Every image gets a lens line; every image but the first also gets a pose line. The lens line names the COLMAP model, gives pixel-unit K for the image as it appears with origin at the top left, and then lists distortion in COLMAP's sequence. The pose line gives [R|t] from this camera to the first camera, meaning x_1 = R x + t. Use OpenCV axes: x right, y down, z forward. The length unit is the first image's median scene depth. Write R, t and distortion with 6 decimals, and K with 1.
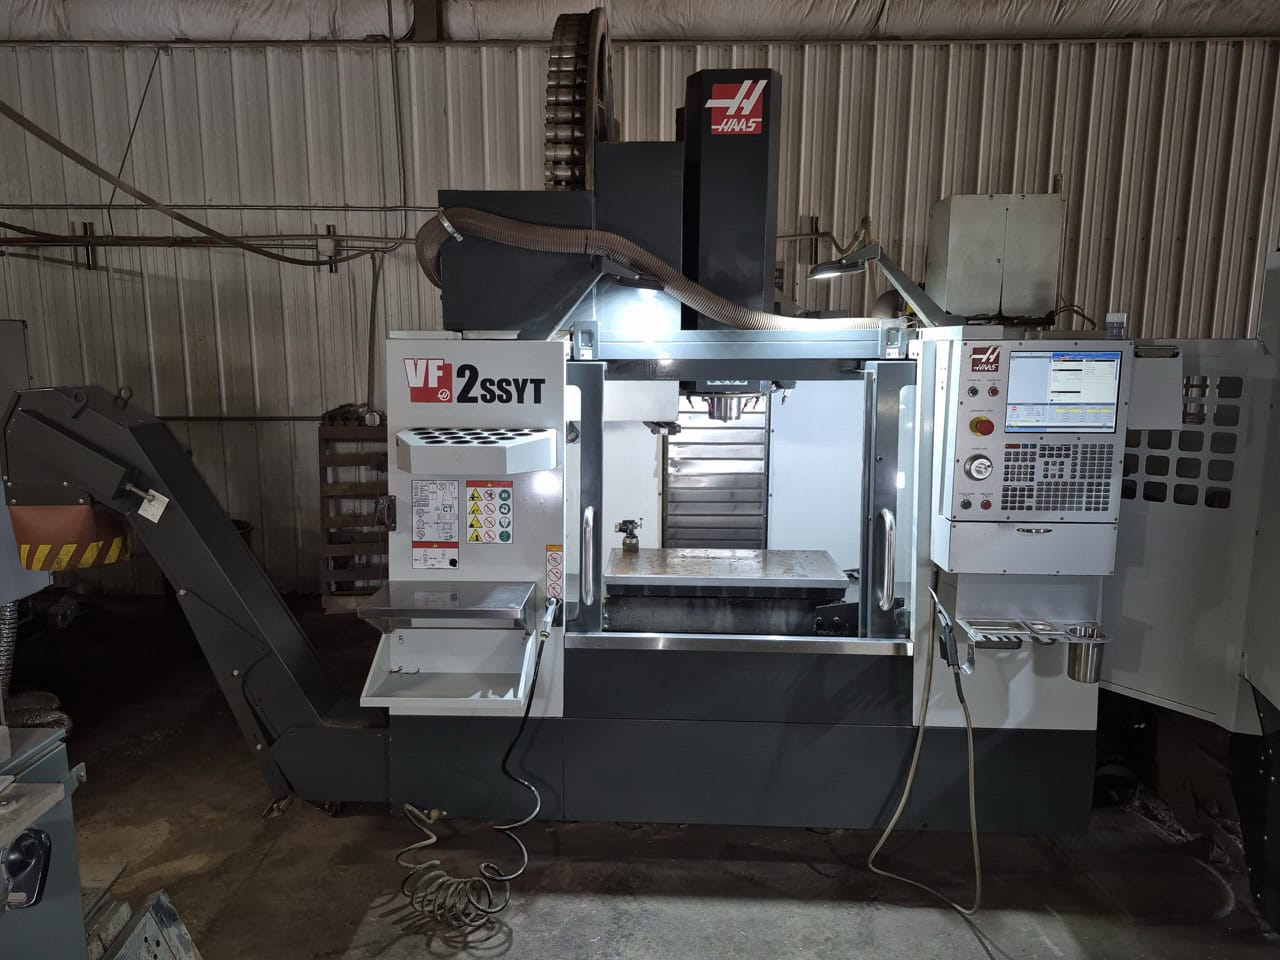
lens RADIAL K [[877.4, 0, 629.1], [0, 877.4, 478.2], [0, 0, 1]] dist [0.103676, -0.122286]
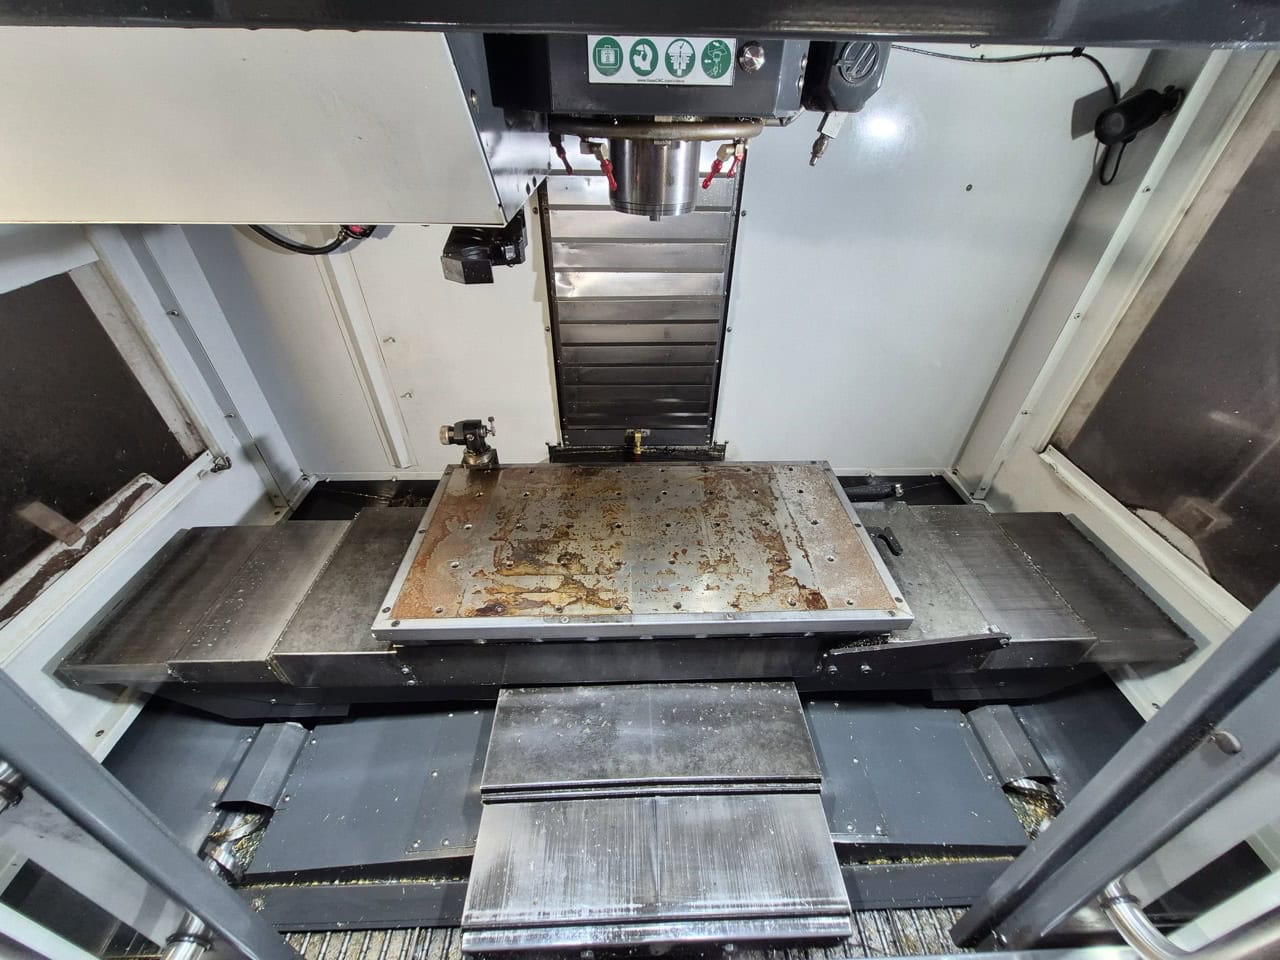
lens RADIAL K [[506.1, 0, 639.3], [0, 506.1, 477.6], [0, 0, 1]] dist [-0.000784, -0.000205]
pose [[0.997459, -0.034819, 0.062153, 0.105980], [0.000734, 0.877404, 0.479752, -0.086718], [-0.071238, -0.478488, 0.875200, 0.937518]]
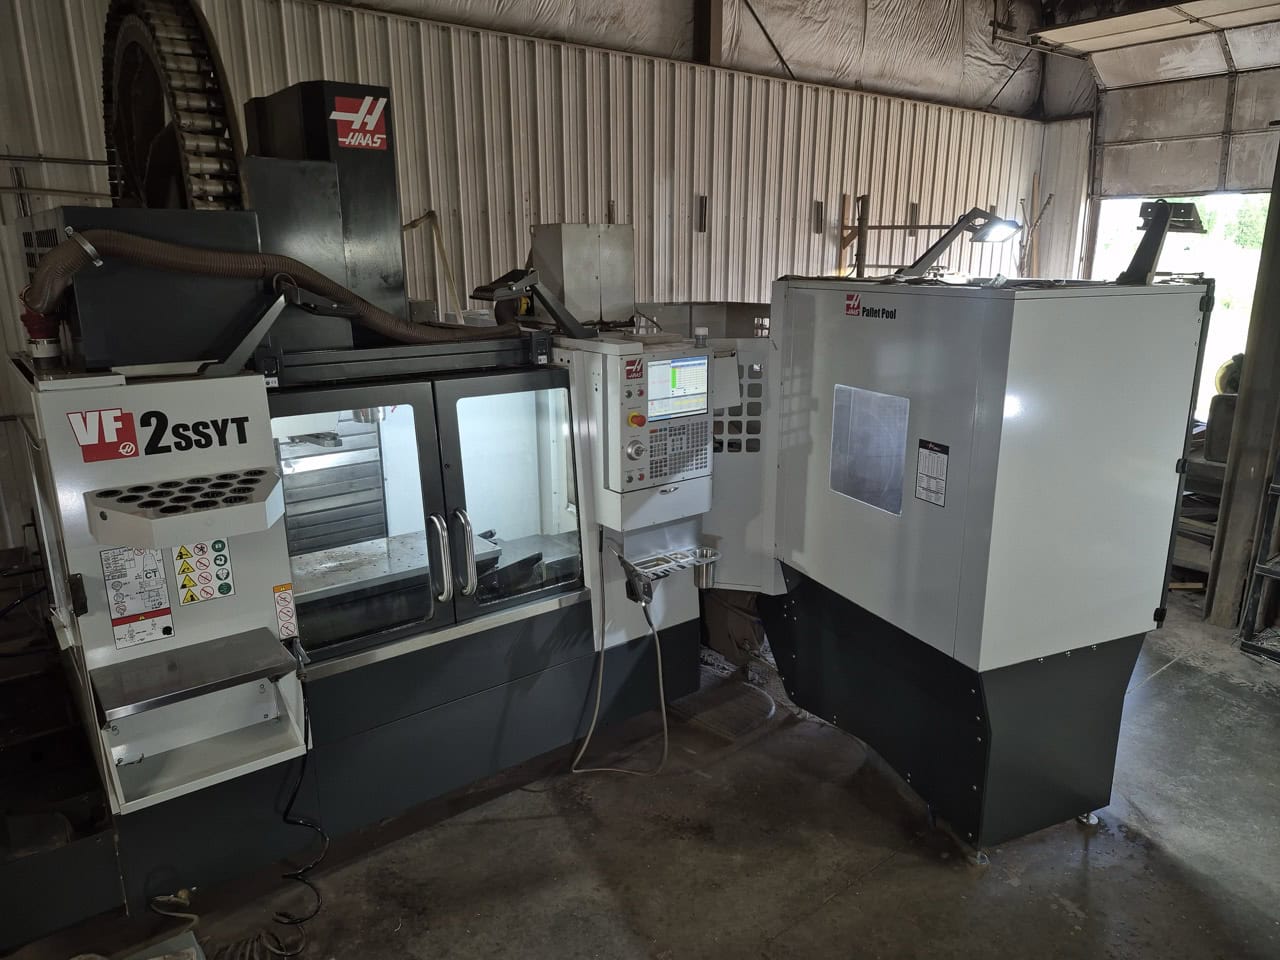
lens RADIAL K [[881.9, 0, 641.3], [0, 881.9, 478.0], [0, 0, 1]] dist [0.068951, -0.070300]
pose [[0.765428, -0.165435, 0.621894, -0.377371], [0.105058, 0.985550, 0.132868, -0.130654], [-0.634888, -0.036366, 0.771748, -0.009151]]
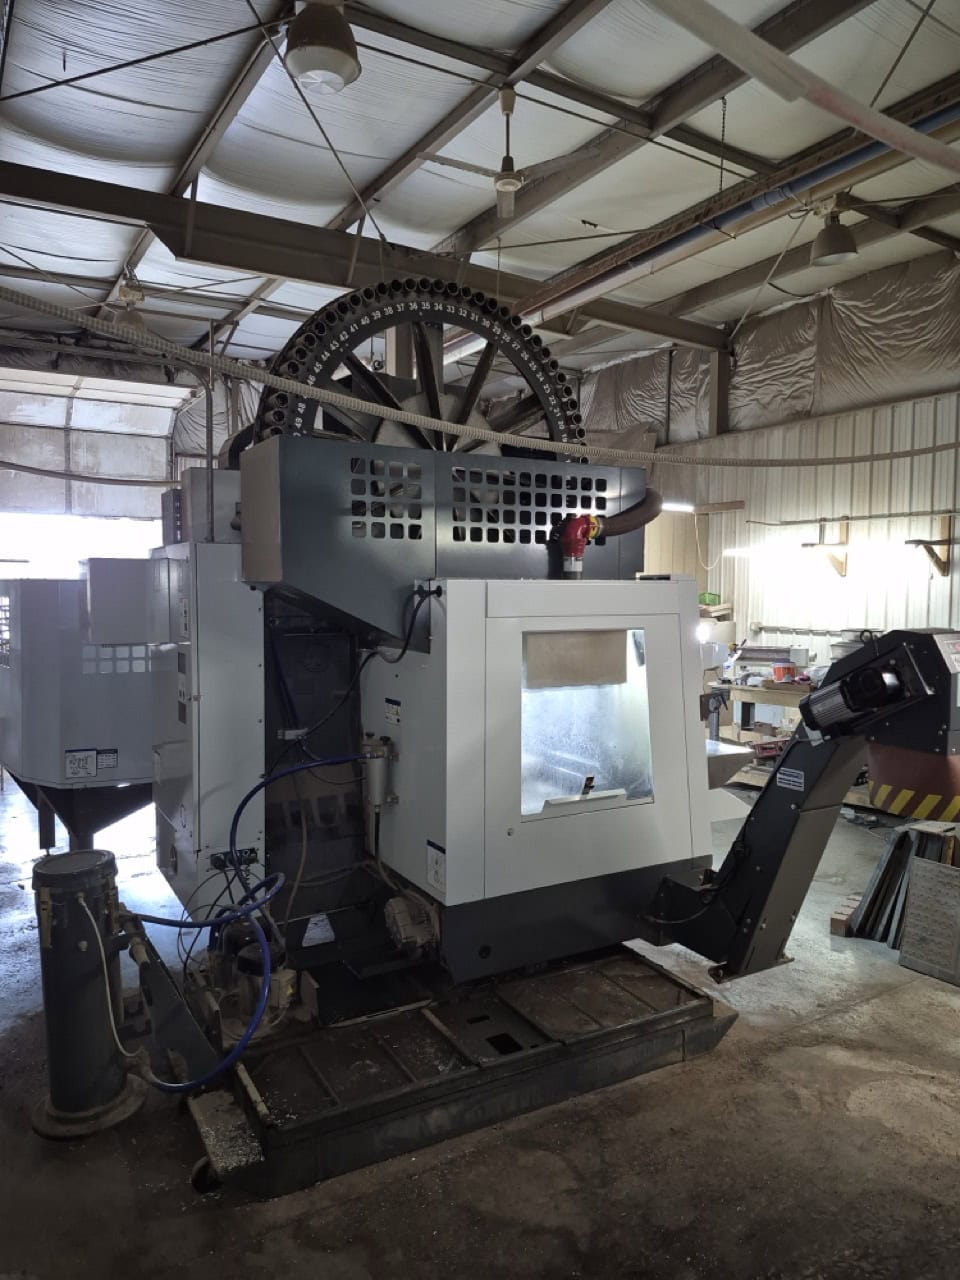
lens RADIAL K [[876.5, 0, 483.4], [0, 876.5, 637.0], [0, 0, 1]] dist [0.100737, -0.123795]
pose [[-0.535022, -0.054924, 0.843051, -1.247228], [0.125041, 0.981746, 0.143313, -0.308416], [-0.835534, 0.182091, -0.518388, 1.997923]]
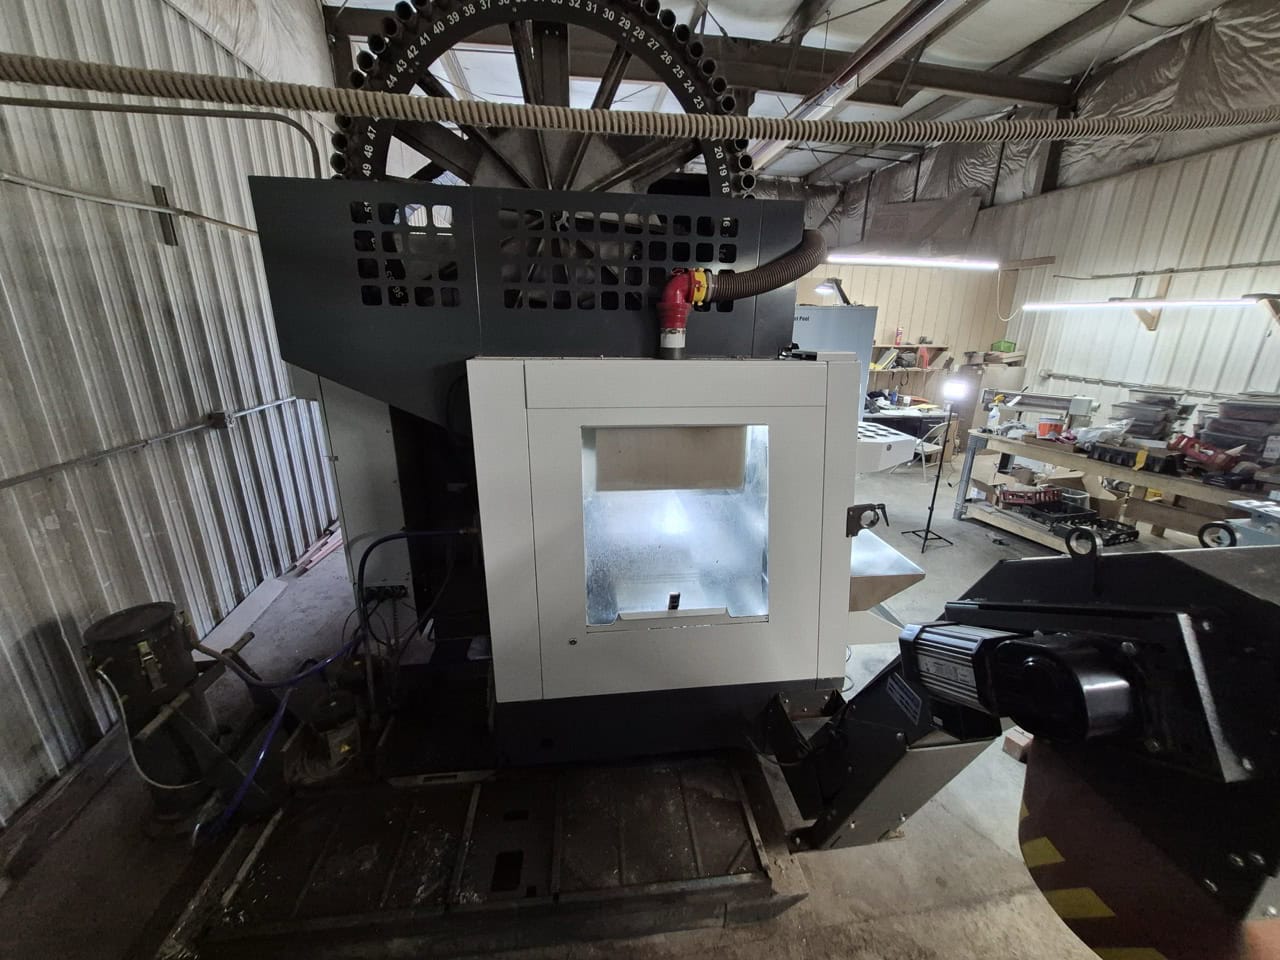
lens RADIAL K [[500.8, 0, 645.5], [0, 500.8, 470.9], [0, 0, 1]] dist [-0.003249, 0.001503]
pose [[-0.163487, -0.288503, 0.943418, -0.809622], [0.139574, 0.939902, 0.311615, -0.252393], [-0.976622, 0.182622, -0.113394, 1.330894]]
